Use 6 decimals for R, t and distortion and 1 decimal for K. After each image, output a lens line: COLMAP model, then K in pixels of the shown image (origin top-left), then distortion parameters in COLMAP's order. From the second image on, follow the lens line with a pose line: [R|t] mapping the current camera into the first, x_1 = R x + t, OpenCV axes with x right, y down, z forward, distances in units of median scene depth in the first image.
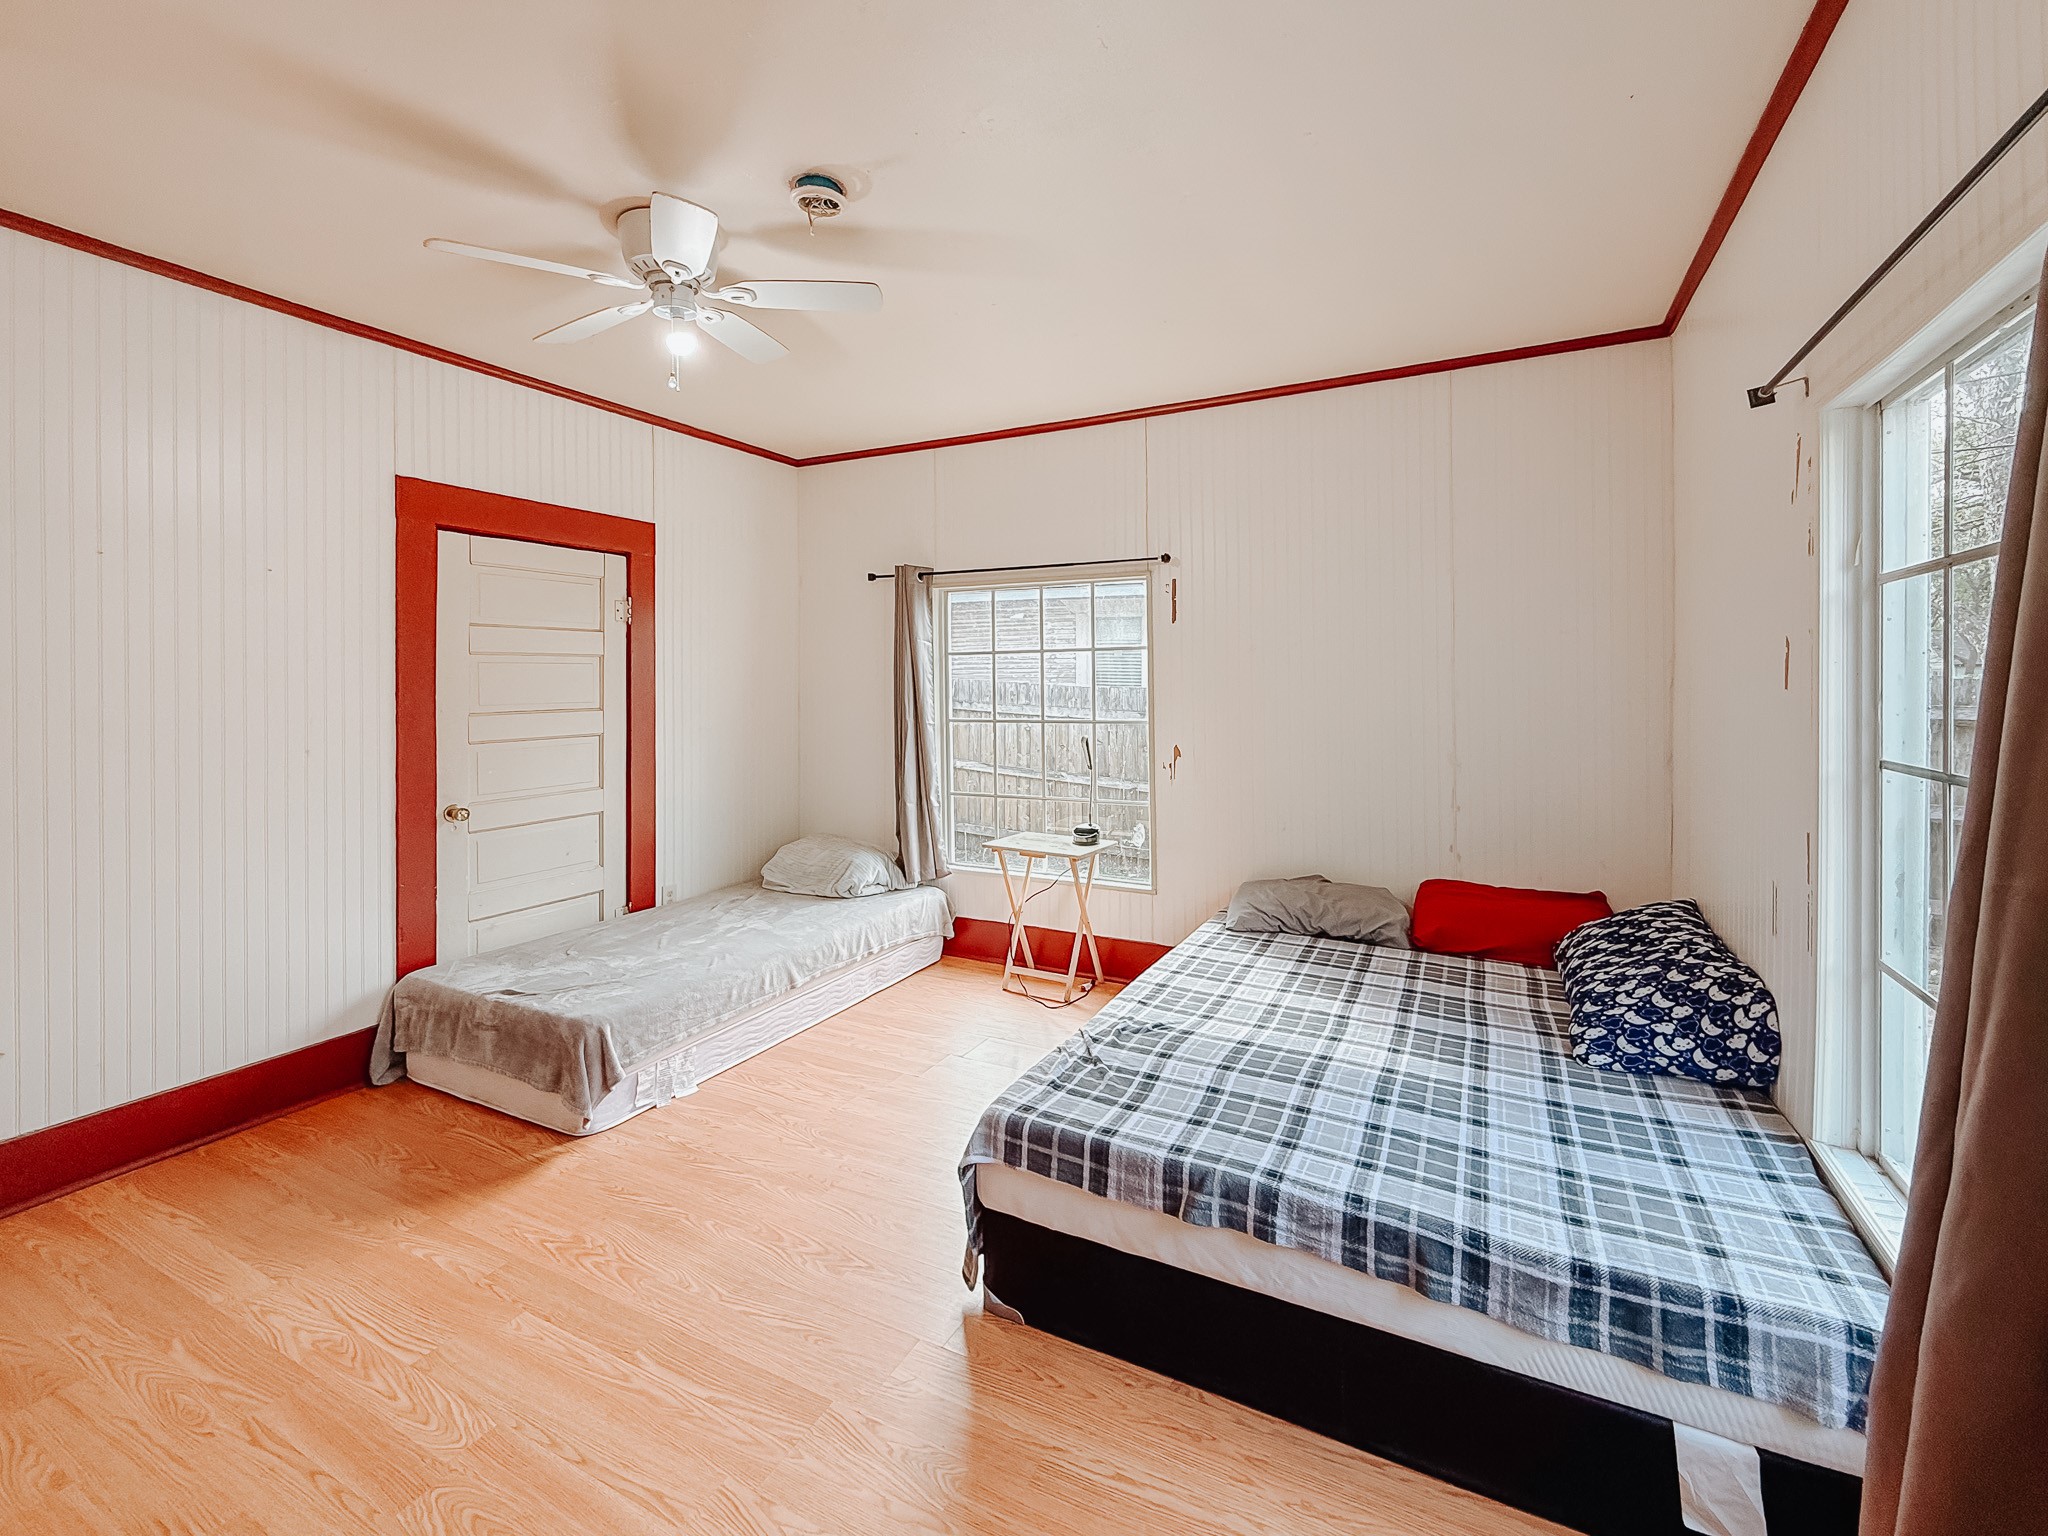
lens RADIAL K [[853.9, 0, 1064.4], [0, 853.9, 730.3], [0, 0, 1]] dist [0.000237, 0.000117]
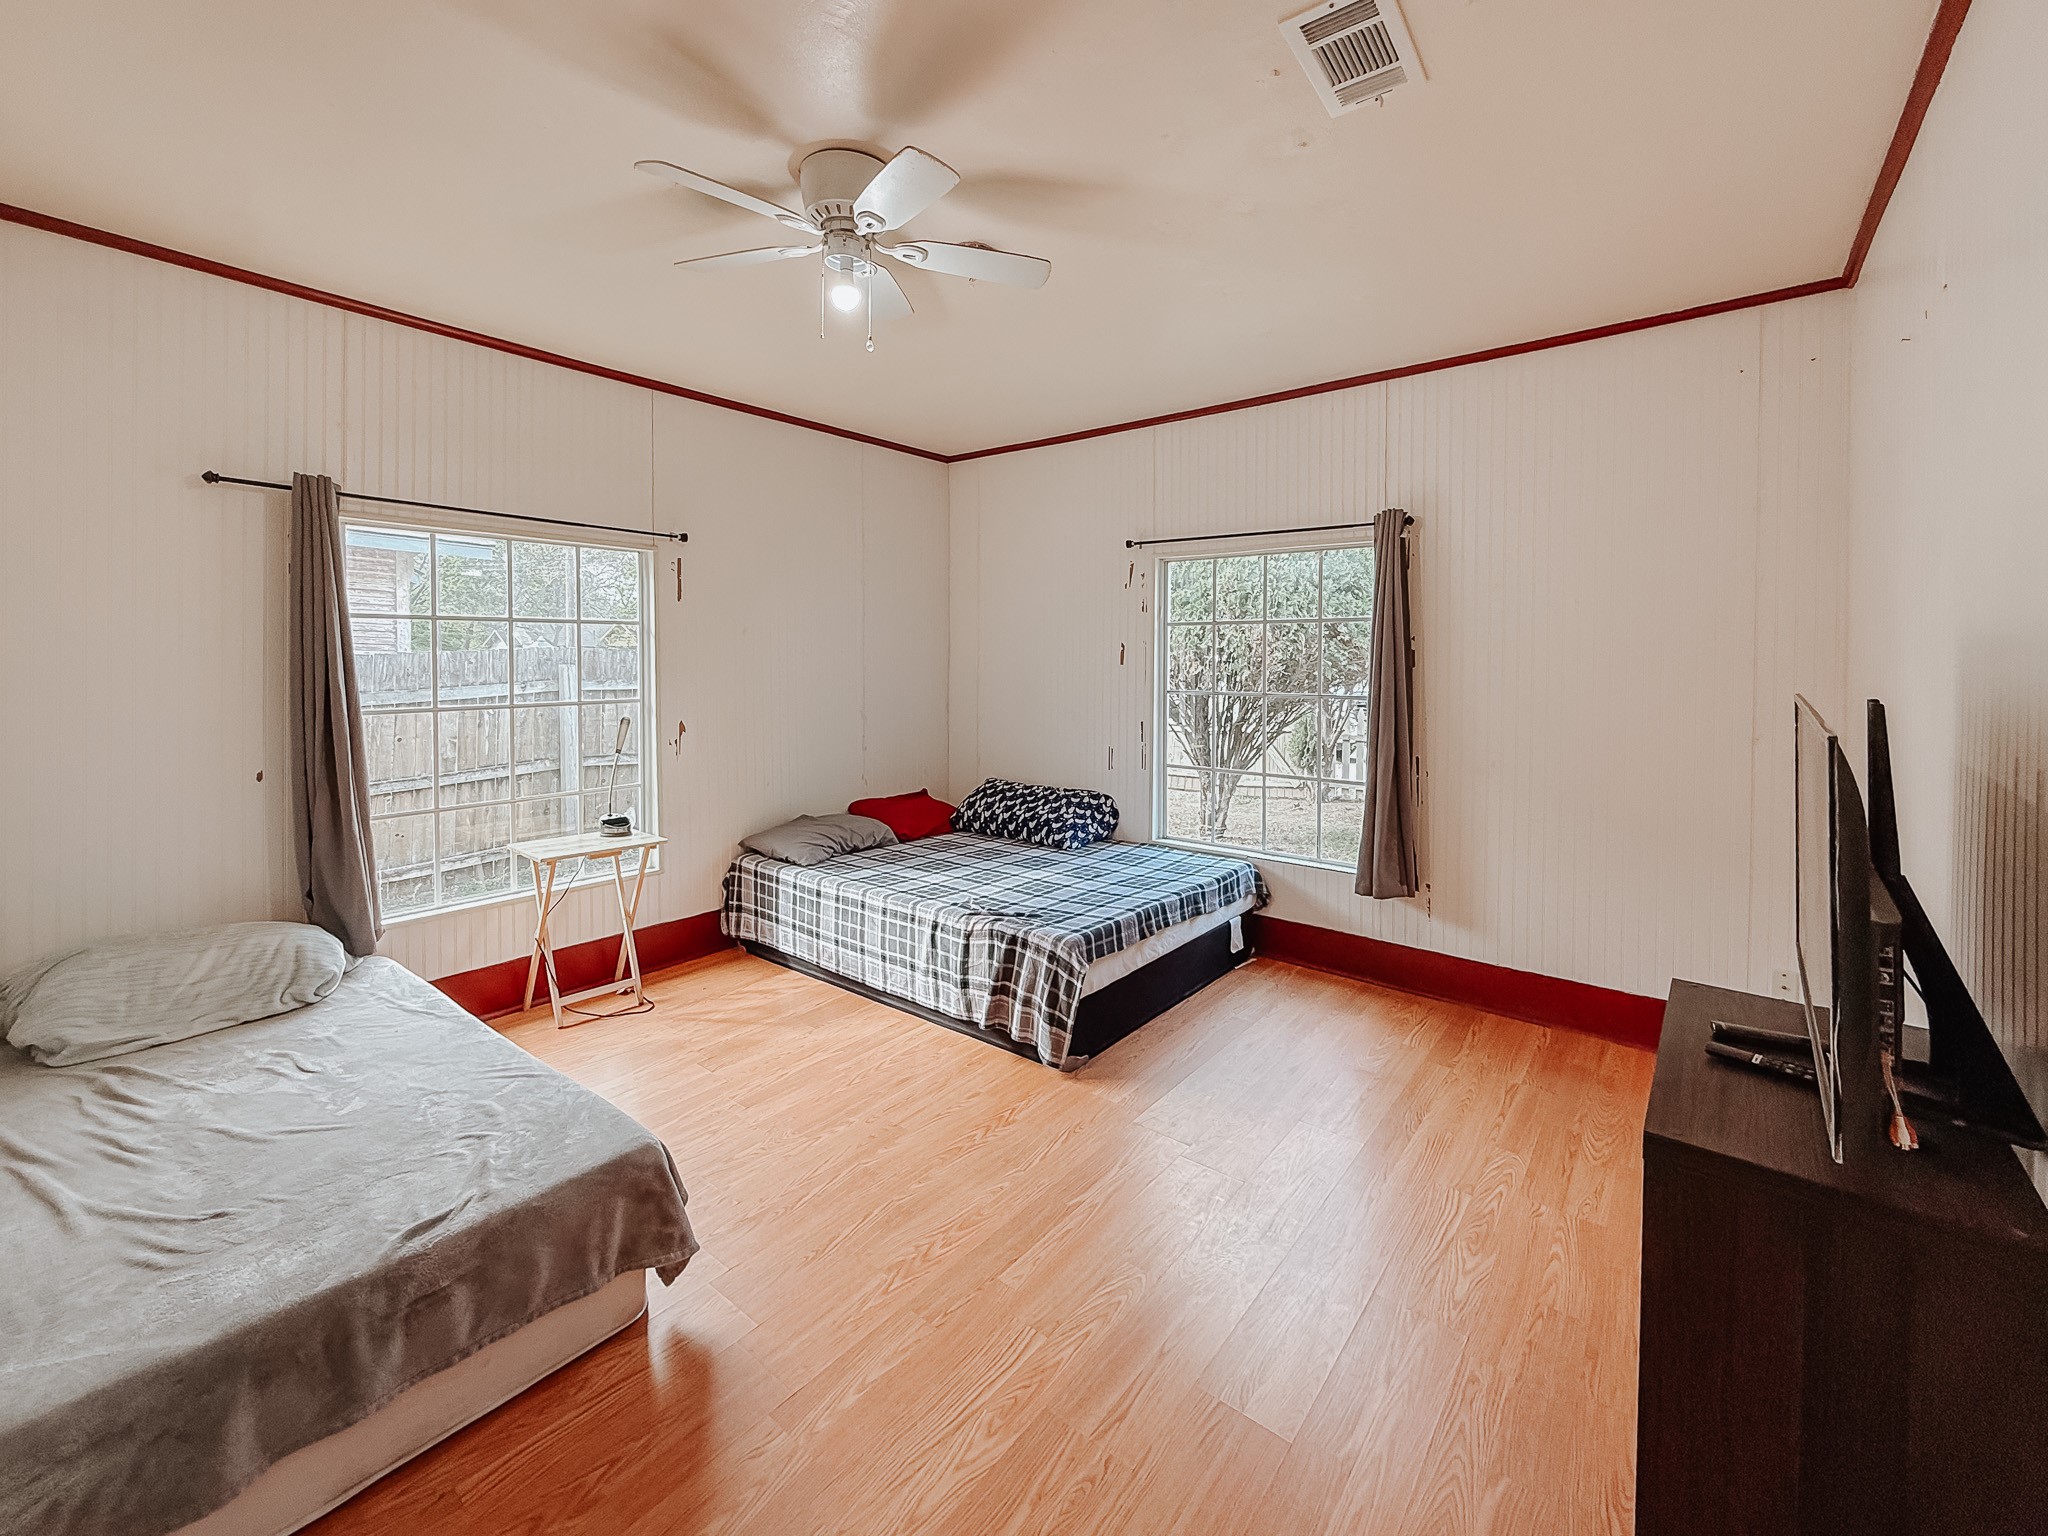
lens RADIAL K [[853.9, 0, 1064.4], [0, 853.9, 730.3], [0, 0, 1]] dist [0.000237, 0.000117]
pose [[0.201096, -0.075823, 0.976633, -1.229610], [0.057643, 0.996188, 0.065472, -0.018374], [-0.977874, 0.043130, 0.204700, 0.548991]]
